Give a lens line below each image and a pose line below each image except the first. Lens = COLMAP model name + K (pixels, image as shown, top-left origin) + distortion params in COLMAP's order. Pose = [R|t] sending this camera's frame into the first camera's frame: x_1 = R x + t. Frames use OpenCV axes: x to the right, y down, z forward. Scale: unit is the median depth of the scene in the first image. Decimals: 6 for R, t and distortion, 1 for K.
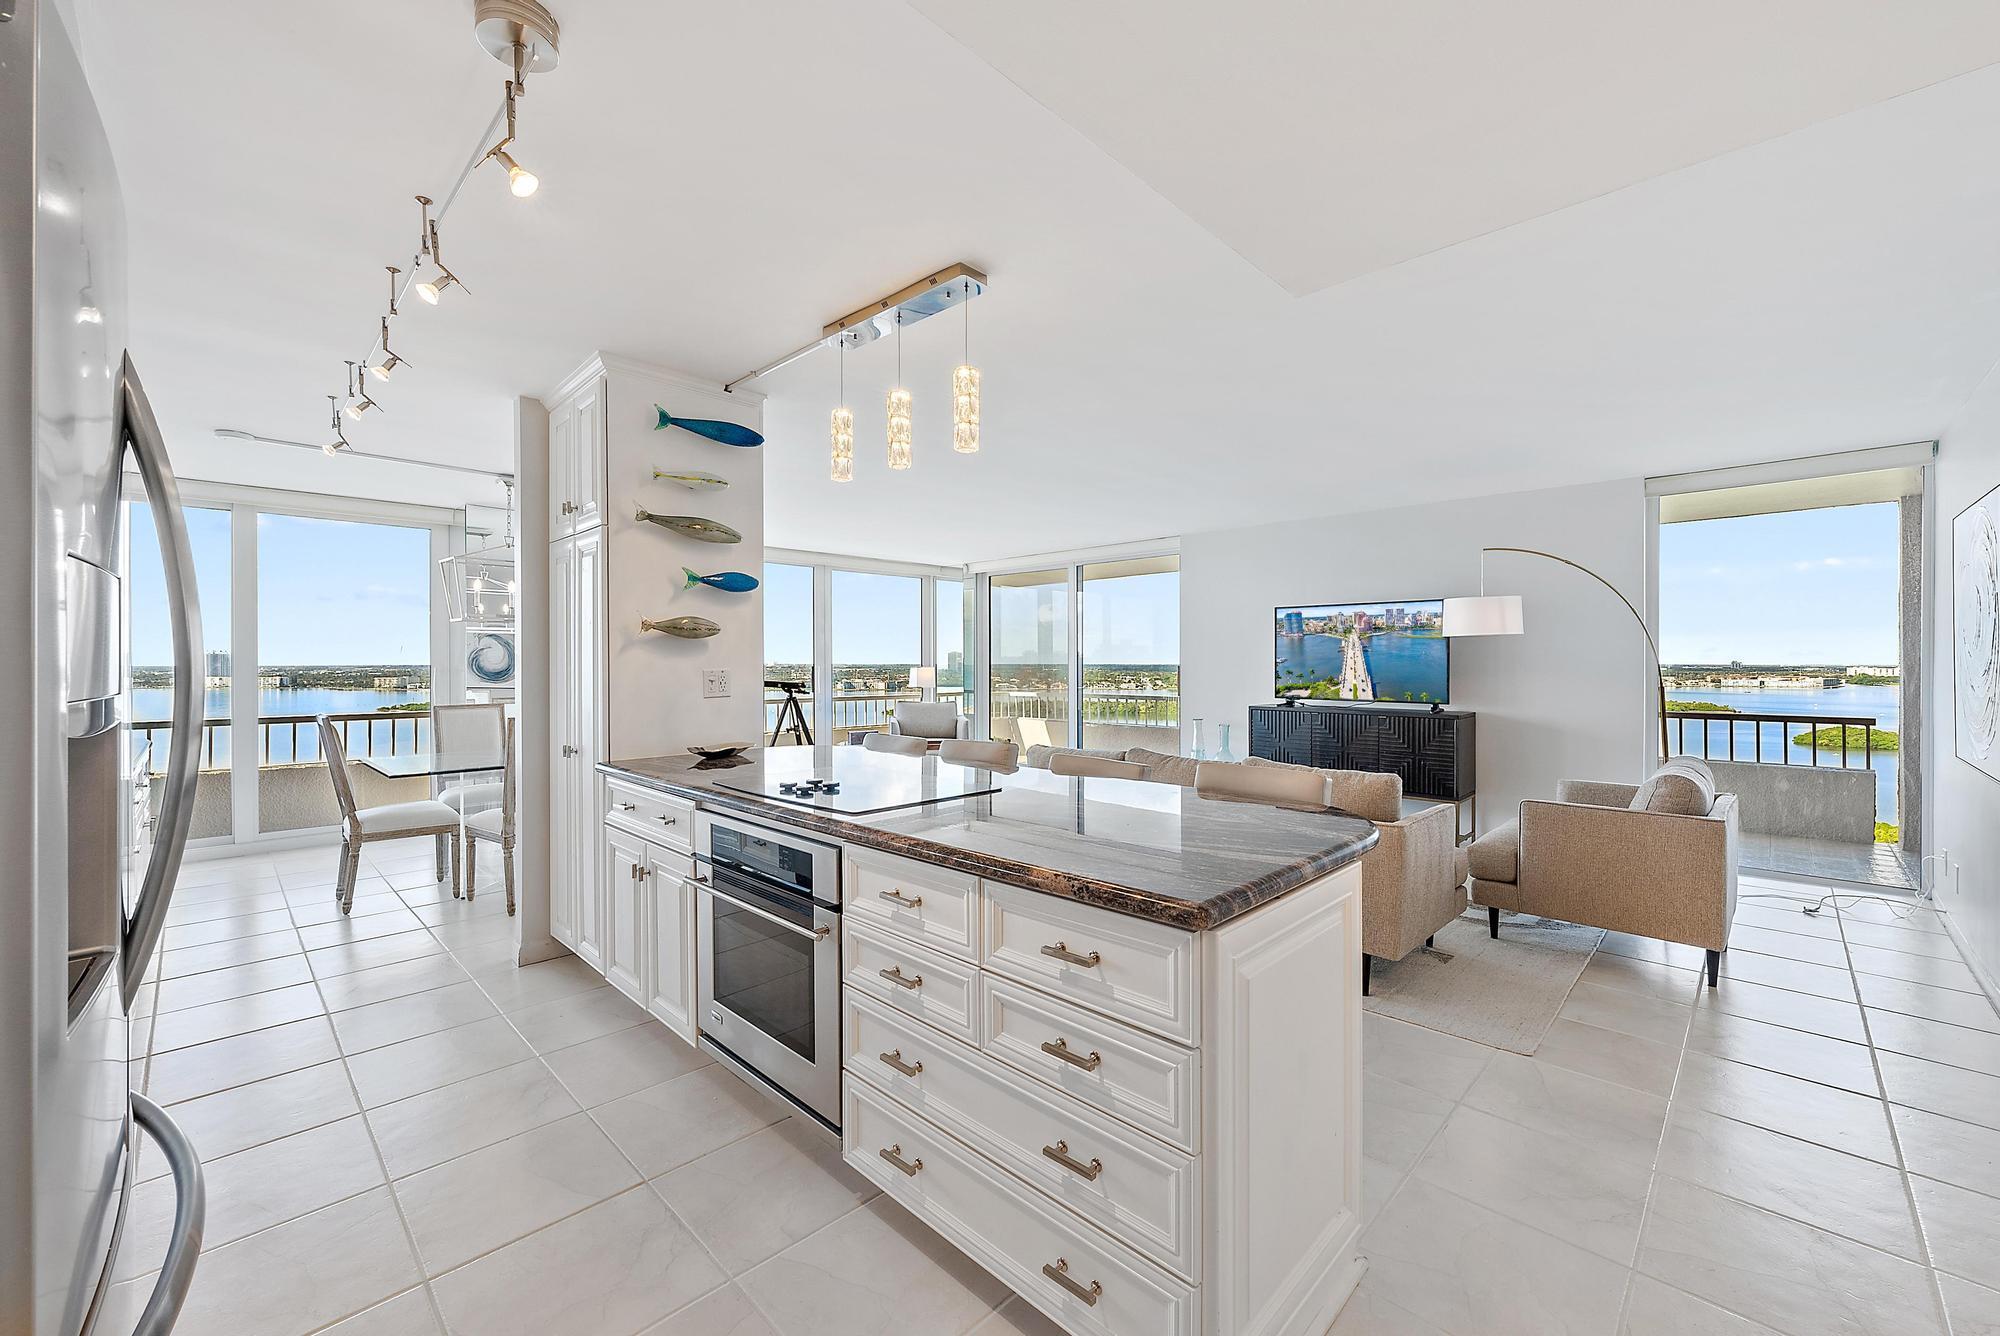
lens RADIAL K [[788.1, 0, 1007.3], [0, 788.1, 666.0], [0, 0, 1]] dist [-0.000936, 0.000604]
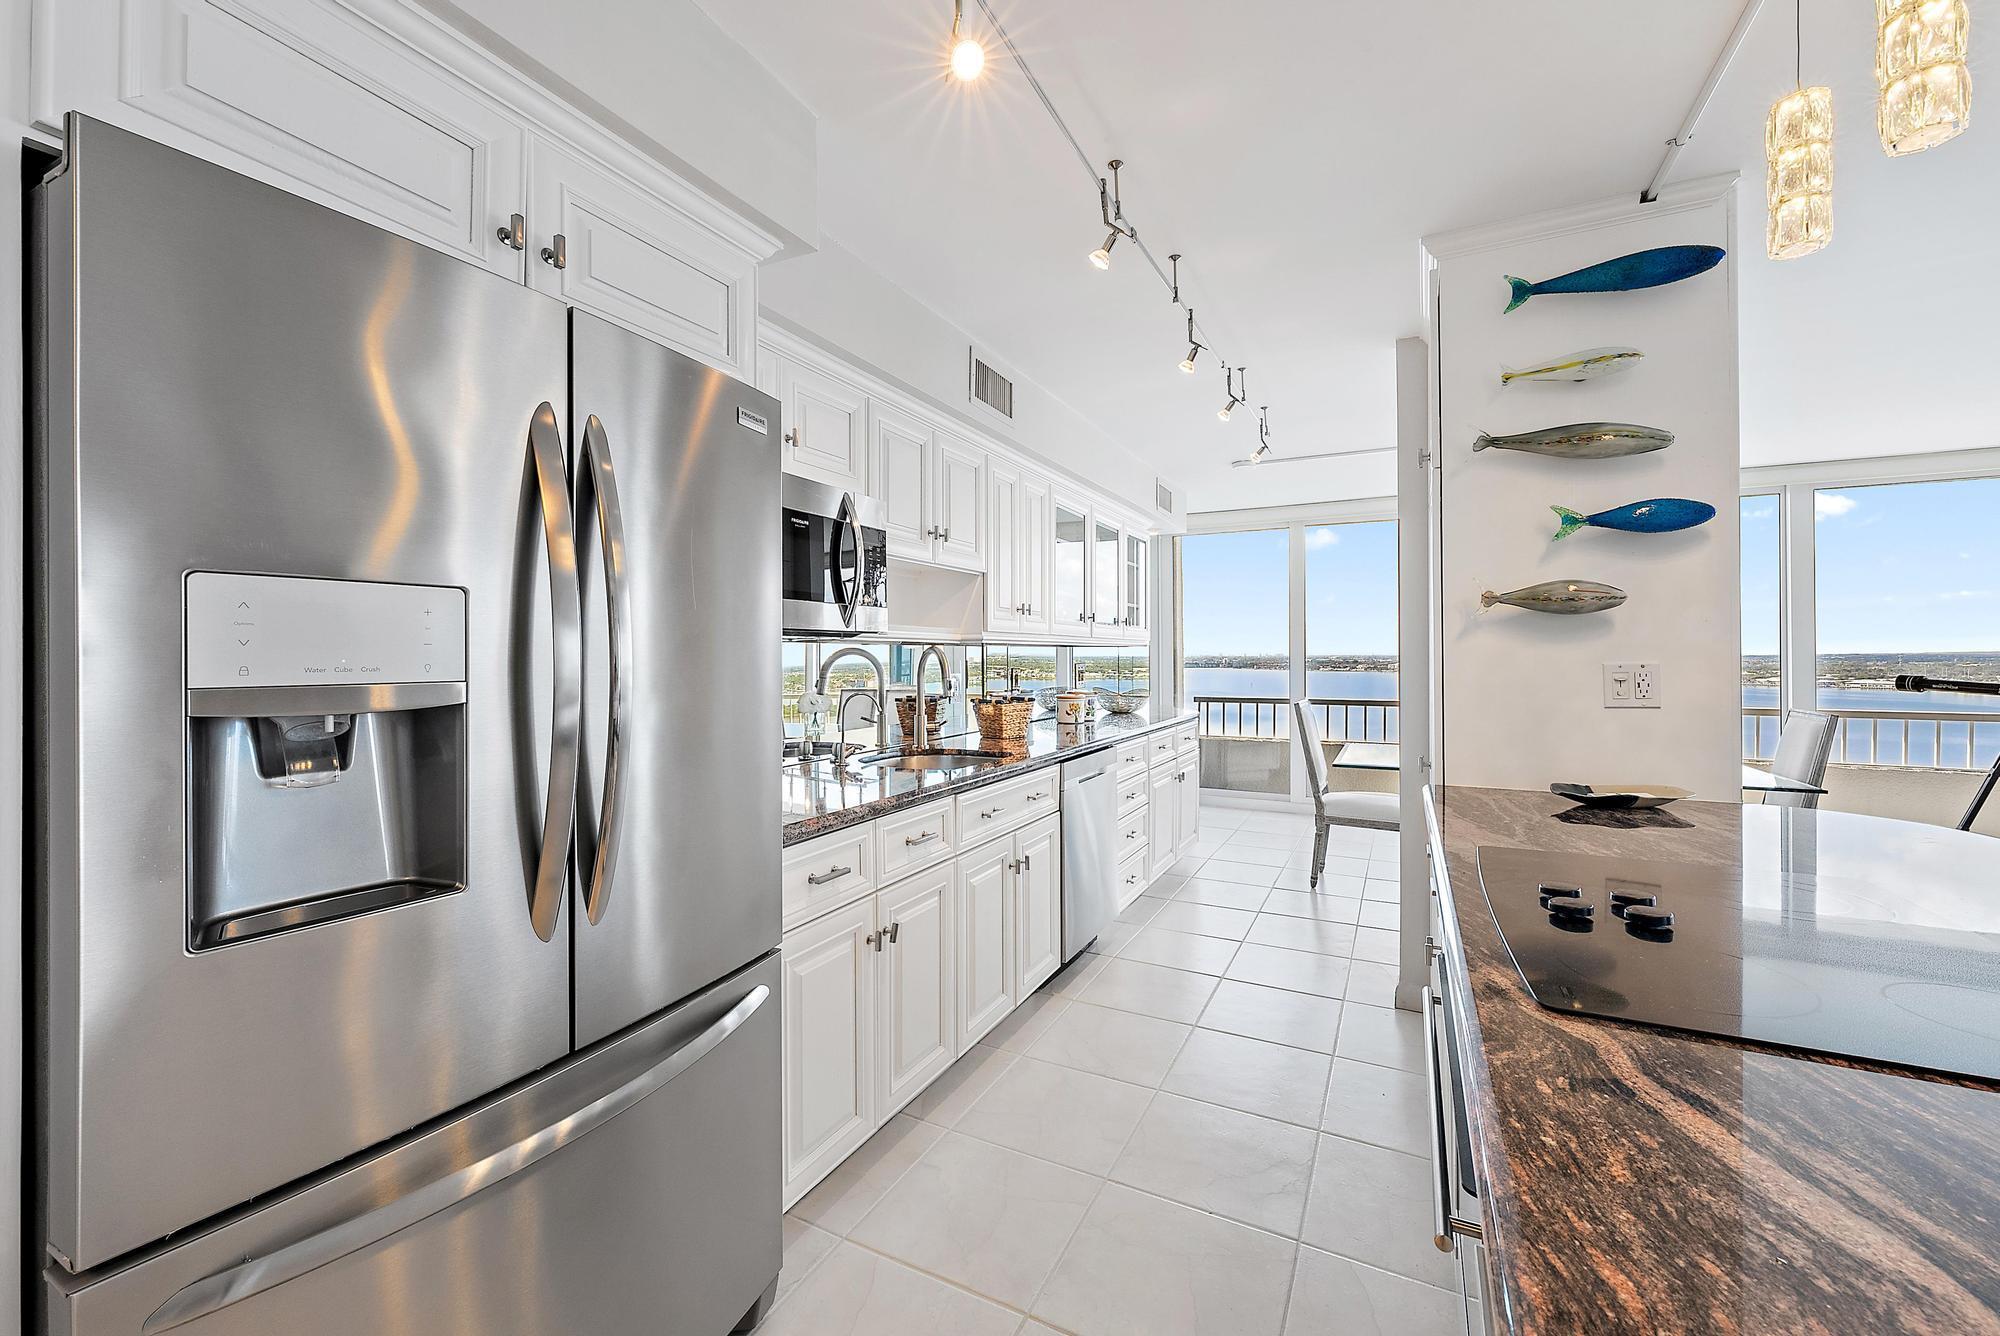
lens RADIAL K [[788.1, 0, 1002.1], [0, 788.1, 658.9], [0, 0, 1]] dist [-0.000936, 0.000604]
pose [[0.293751, 0.004471, -0.955872, 0.042202], [0.000152, 0.999989, 0.004724, -0.001063], [0.955882, -0.001533, 0.293747, 0.200497]]
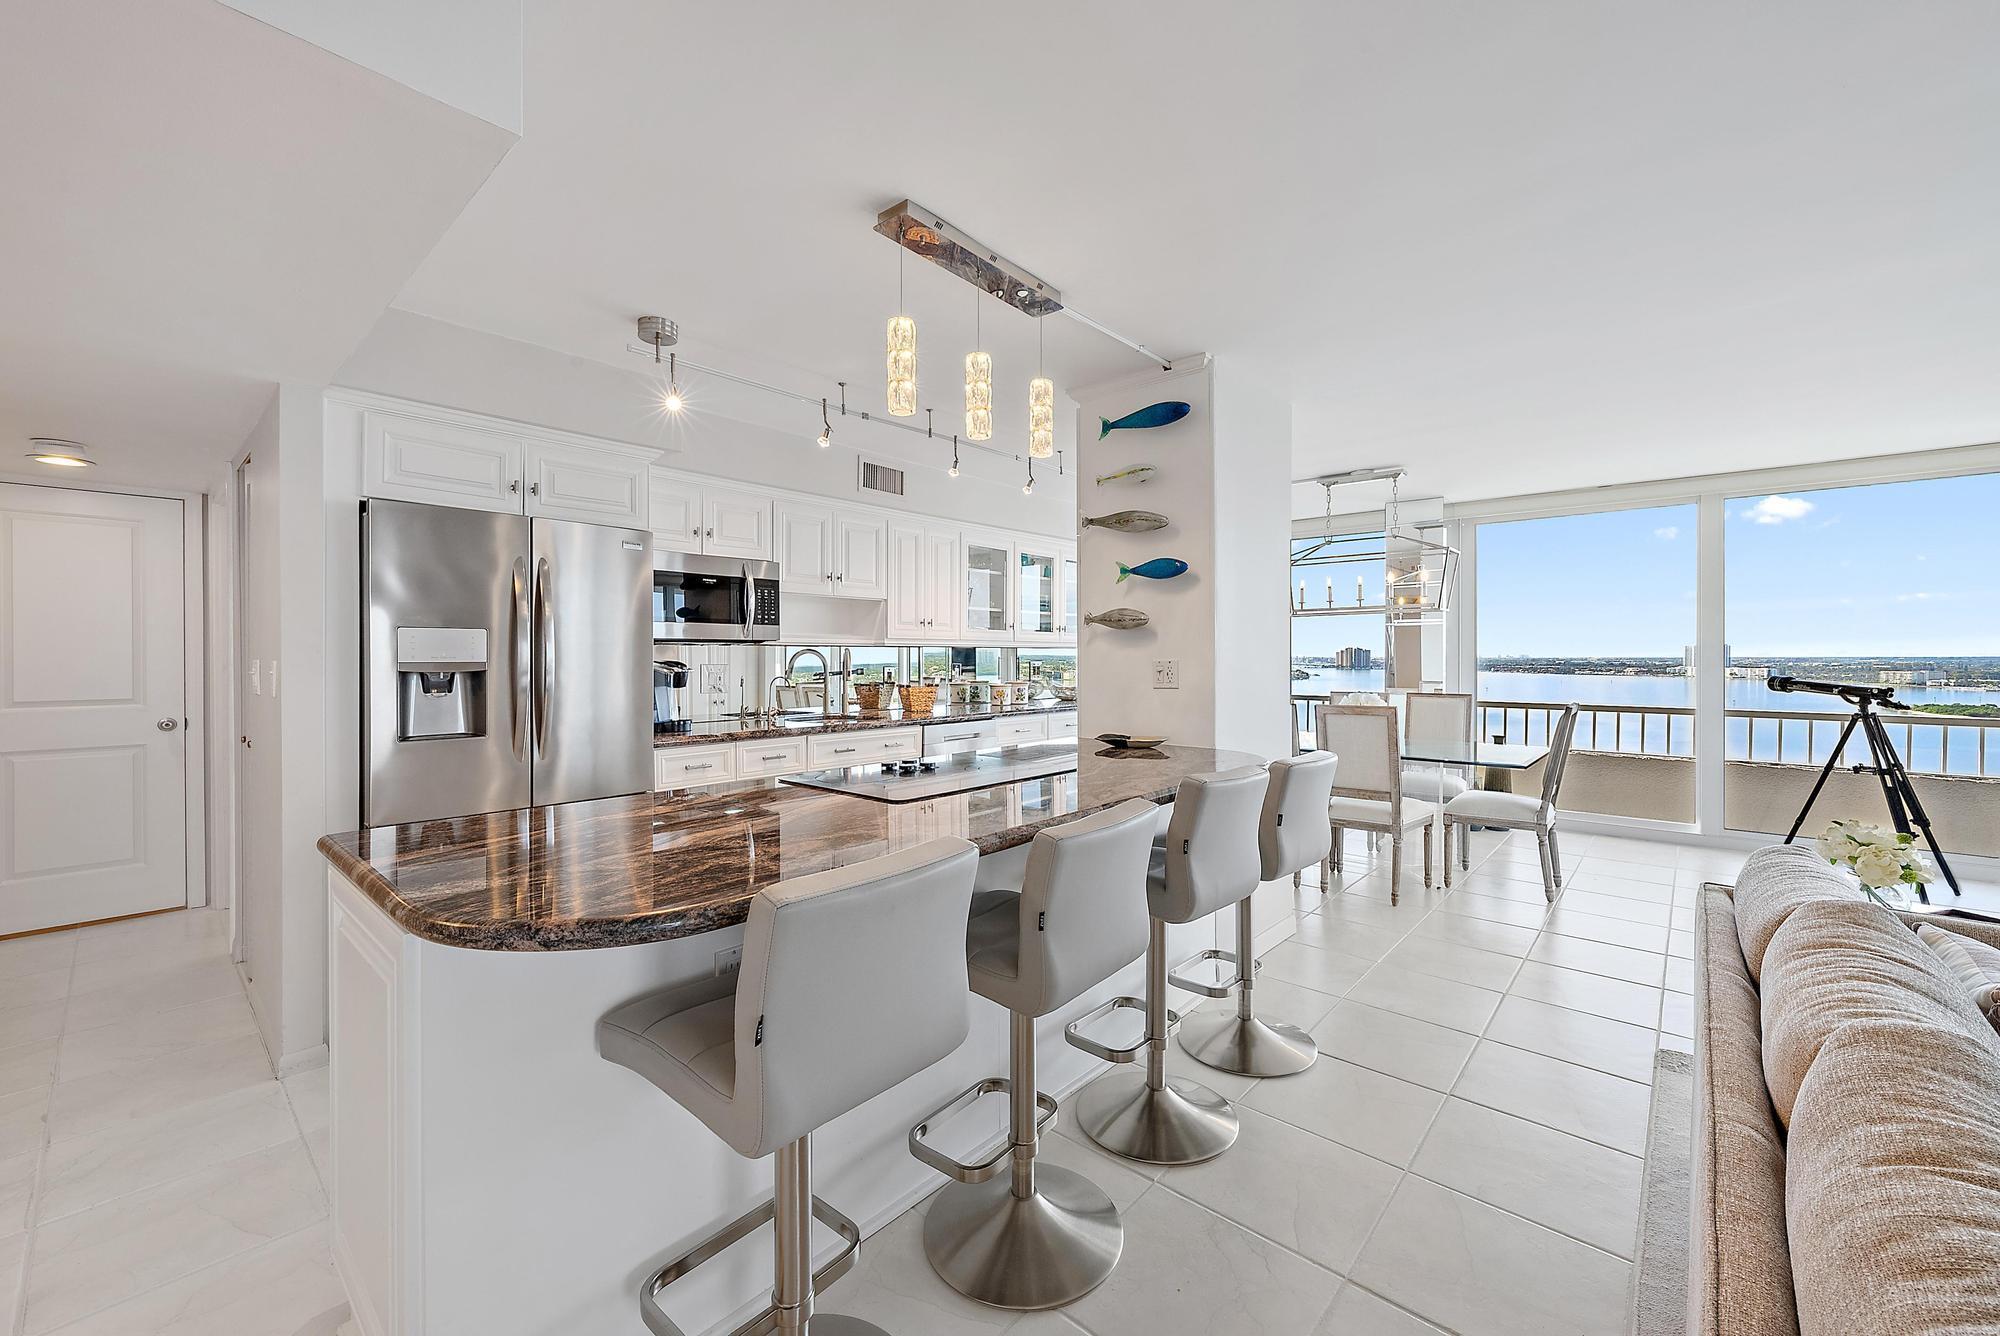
lens RADIAL K [[788.1, 0, 994.0], [0, 788.1, 650.4], [0, 0, 1]] dist [-0.000936, 0.000604]
pose [[0.042907, -0.005429, -0.999064, 0.334769], [-0.003215, 0.999979, -0.005572, -0.001019], [0.999074, 0.003451, 0.042889, 0.426107]]
